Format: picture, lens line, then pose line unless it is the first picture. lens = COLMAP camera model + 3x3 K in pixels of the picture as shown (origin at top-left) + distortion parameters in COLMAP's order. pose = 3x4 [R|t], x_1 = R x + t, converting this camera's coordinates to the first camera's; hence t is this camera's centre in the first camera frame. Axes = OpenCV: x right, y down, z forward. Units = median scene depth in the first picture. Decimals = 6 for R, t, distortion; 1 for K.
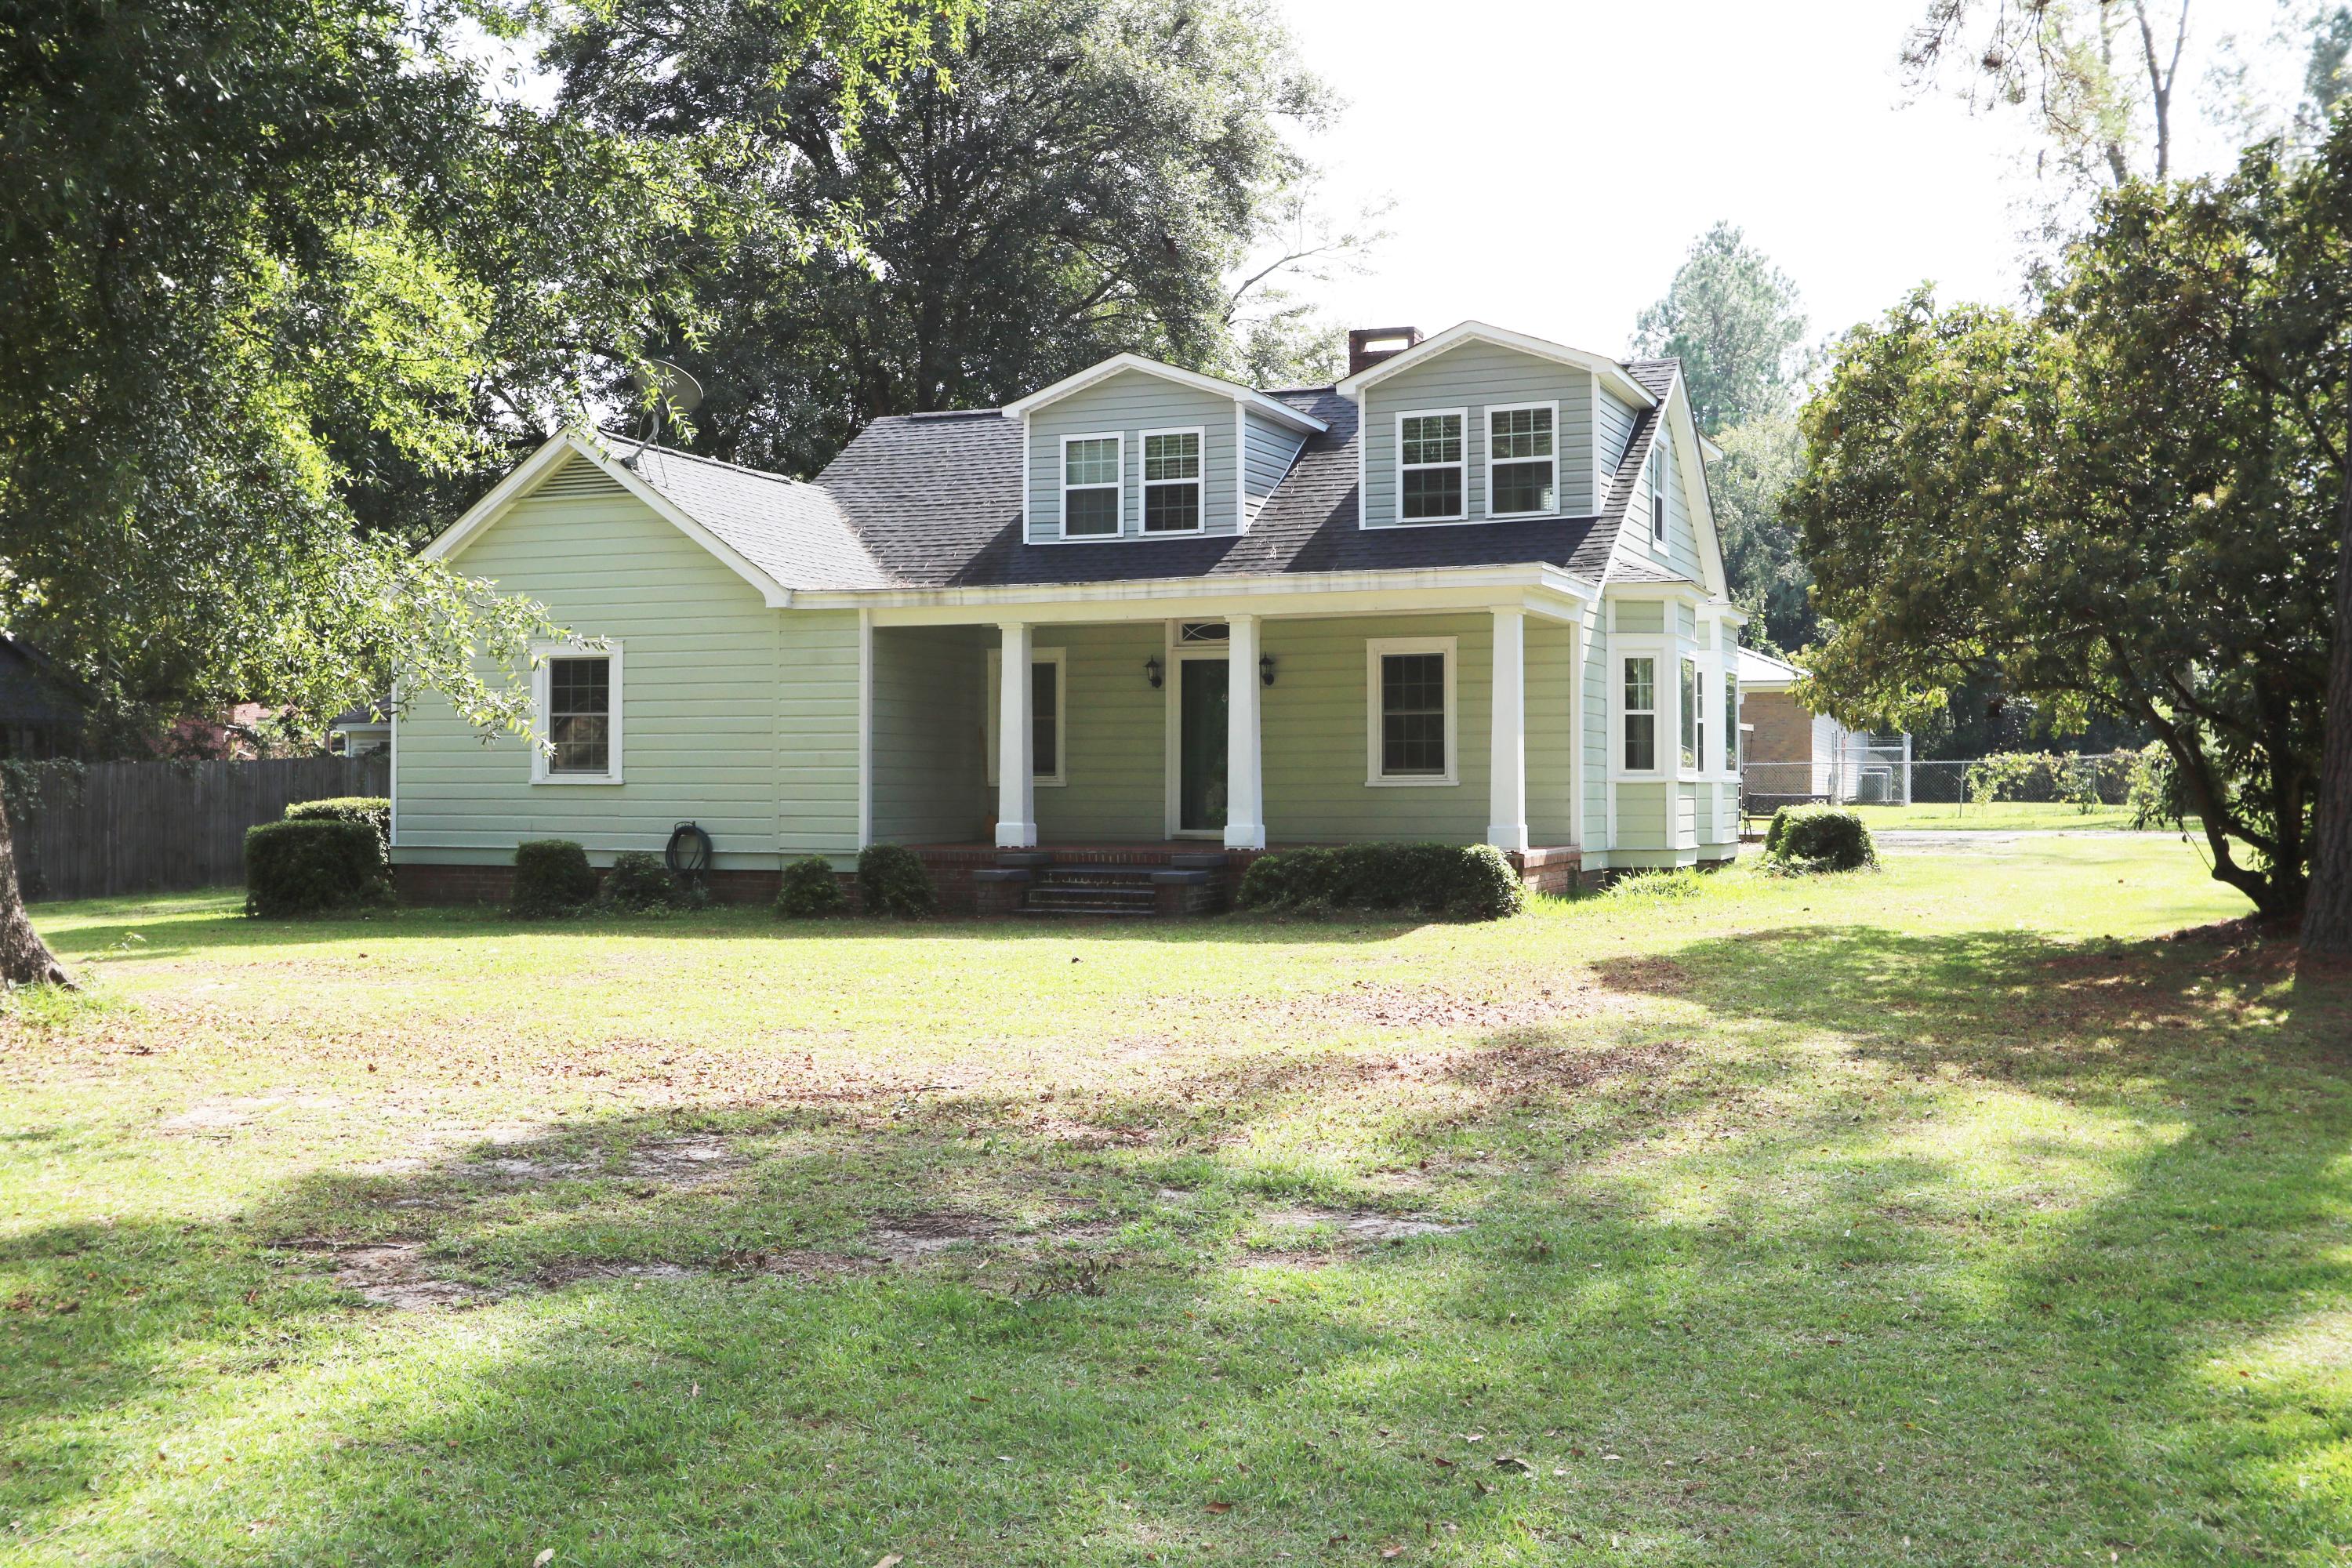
lens RADIAL K [[2399.1, 0, 1176.9], [0, 2399.1, 787.9], [0, 0, 1]] dist [0.036767, -0.006756]
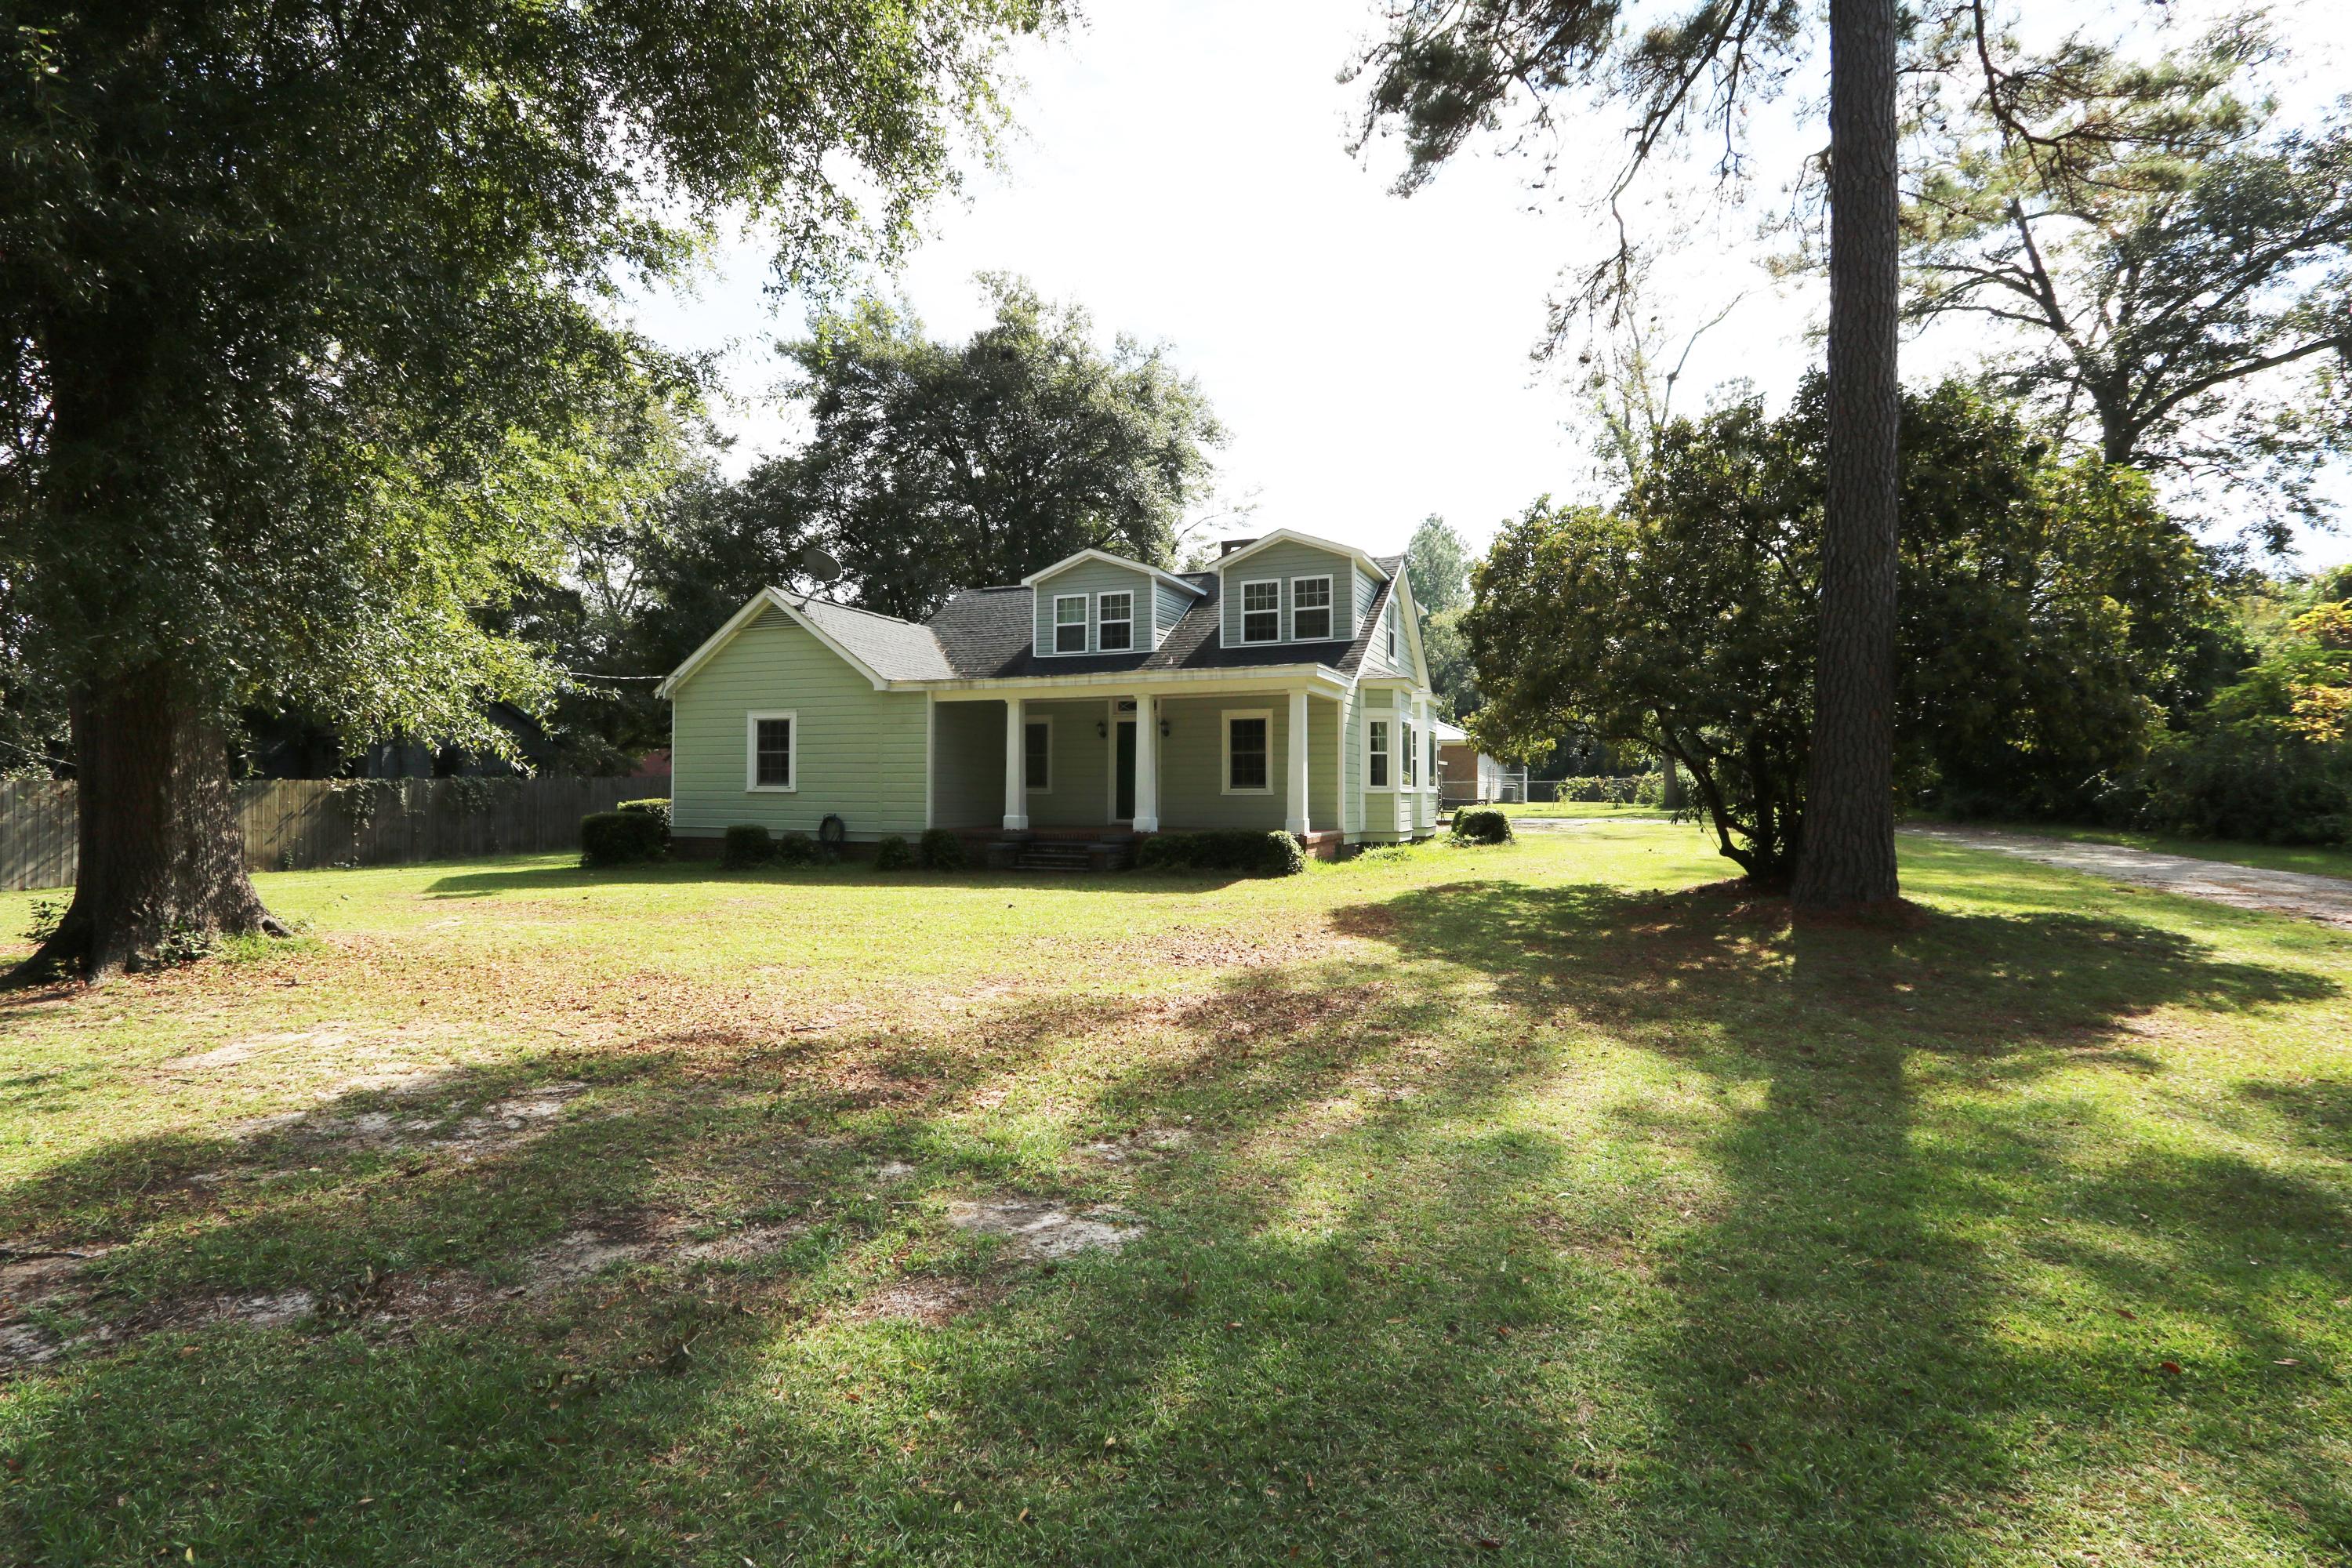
lens RADIAL K [[1081.8, 0, 1191.5], [0, 1081.8, 794.1], [0, 0, 1]] dist [-0.014604, 0.000703]
pose [[0.999993, 0.003547, -0.001344, 0.057637], [-0.003543, 0.999990, 0.002891, -0.003247], [0.001355, -0.002886, 0.999995, 0.213328]]
